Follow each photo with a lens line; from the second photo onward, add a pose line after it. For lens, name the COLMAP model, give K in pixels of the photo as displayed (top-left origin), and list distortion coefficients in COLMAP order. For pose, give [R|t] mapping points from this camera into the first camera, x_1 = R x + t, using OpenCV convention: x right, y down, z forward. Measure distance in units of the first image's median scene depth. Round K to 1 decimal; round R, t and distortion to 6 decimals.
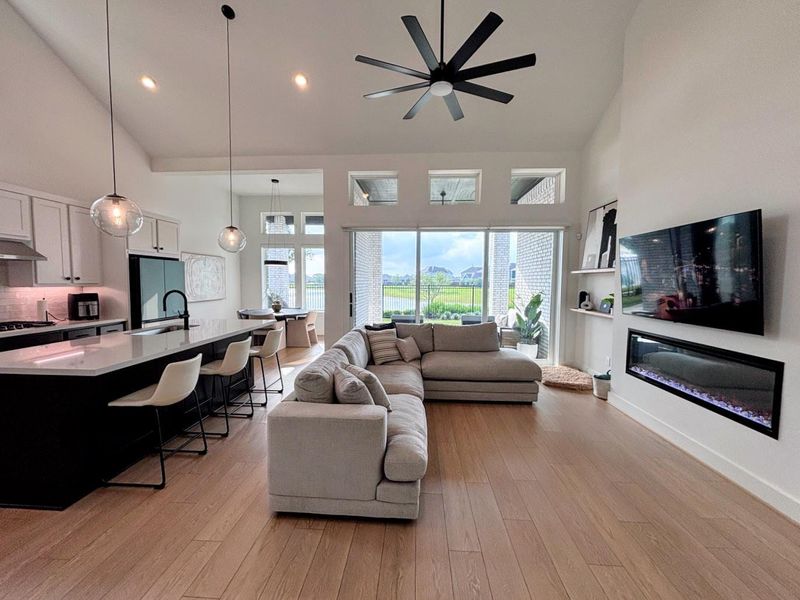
lens RADIAL K [[325.5, 0, 395.8], [0, 325.5, 298.8], [0, 0, 1]] dist [0.001797, 0.000212]
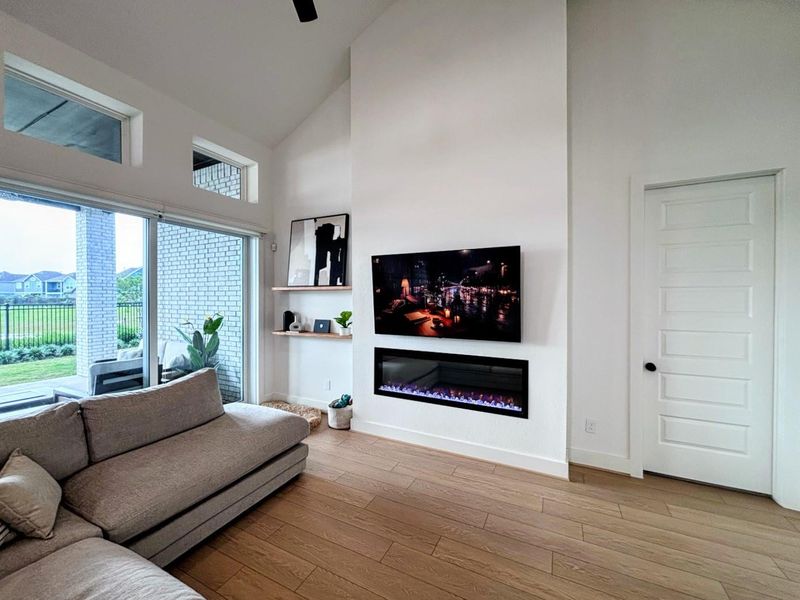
lens RADIAL K [[325.5, 0, 395.8], [0, 325.5, 298.8], [0, 0, 1]] dist [0.001797, 0.000212]
pose [[0.396515, -0.012805, 0.917939, -0.132349], [0.053178, 0.998544, -0.009041, -0.037978], [-0.916487, 0.052399, 0.396619, 0.462850]]
